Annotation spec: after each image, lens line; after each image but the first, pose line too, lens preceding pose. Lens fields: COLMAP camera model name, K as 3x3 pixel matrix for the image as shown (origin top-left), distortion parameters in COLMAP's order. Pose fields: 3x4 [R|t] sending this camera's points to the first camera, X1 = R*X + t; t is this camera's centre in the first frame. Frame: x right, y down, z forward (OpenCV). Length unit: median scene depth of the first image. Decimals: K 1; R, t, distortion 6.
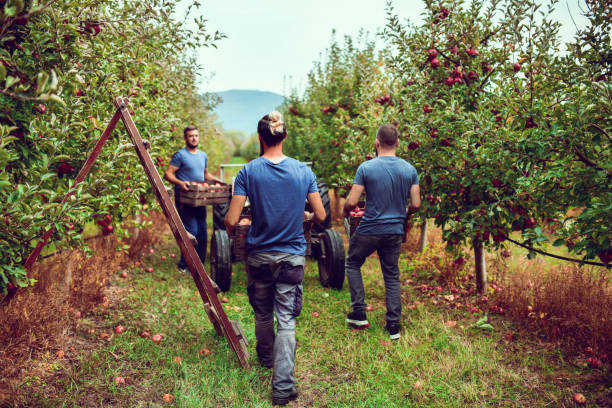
lens RADIAL K [[590.8, 0, 306.5], [0, 590.8, 203.6], [0, 0, 1]] dist [-0.135452, 0.235980]
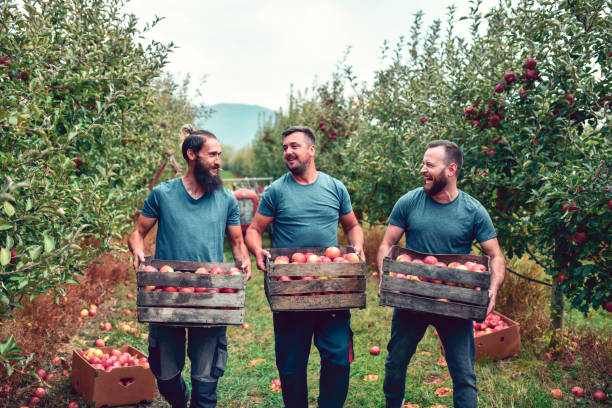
lens RADIAL K [[590.8, 0, 306.5], [0, 590.8, 203.6], [0, 0, 1]] dist [-0.135452, 0.235980]
pose [[0.999803, -0.001967, 0.019739, 0.113360], [0.002421, 0.999732, -0.023010, 0.052025], [-0.019689, 0.023054, 0.999540, -0.872109]]
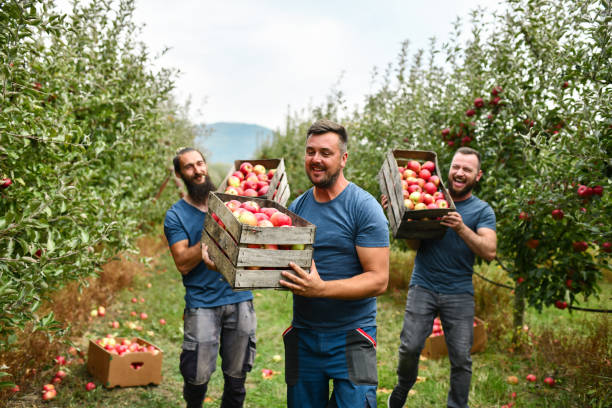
lens RADIAL K [[590.8, 0, 306.5], [0, 590.8, 203.6], [0, 0, 1]] dist [-0.135452, 0.235980]
pose [[0.999688, 0.008294, 0.023565, 0.121991], [-0.006973, 0.998429, -0.055599, 0.067824], [-0.023989, 0.055417, 0.998175, -0.970875]]
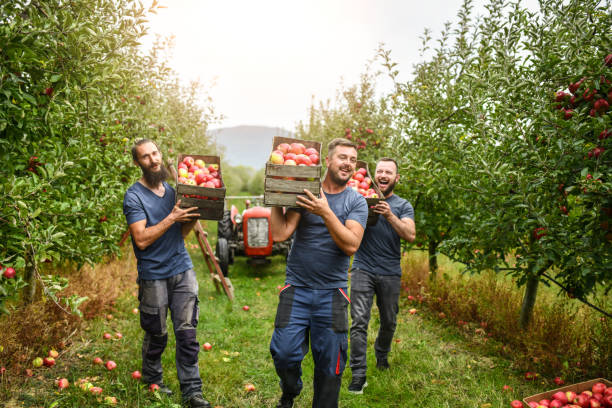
lens RADIAL K [[590.8, 0, 306.5], [0, 590.8, 203.6], [0, 0, 1]] dist [-0.135452, 0.235980]
pose [[0.999868, 0.010484, -0.012415, 0.107425], [-0.011218, 0.998100, -0.060592, 0.051737], [0.011756, 0.060724, 0.998085, -0.626078]]
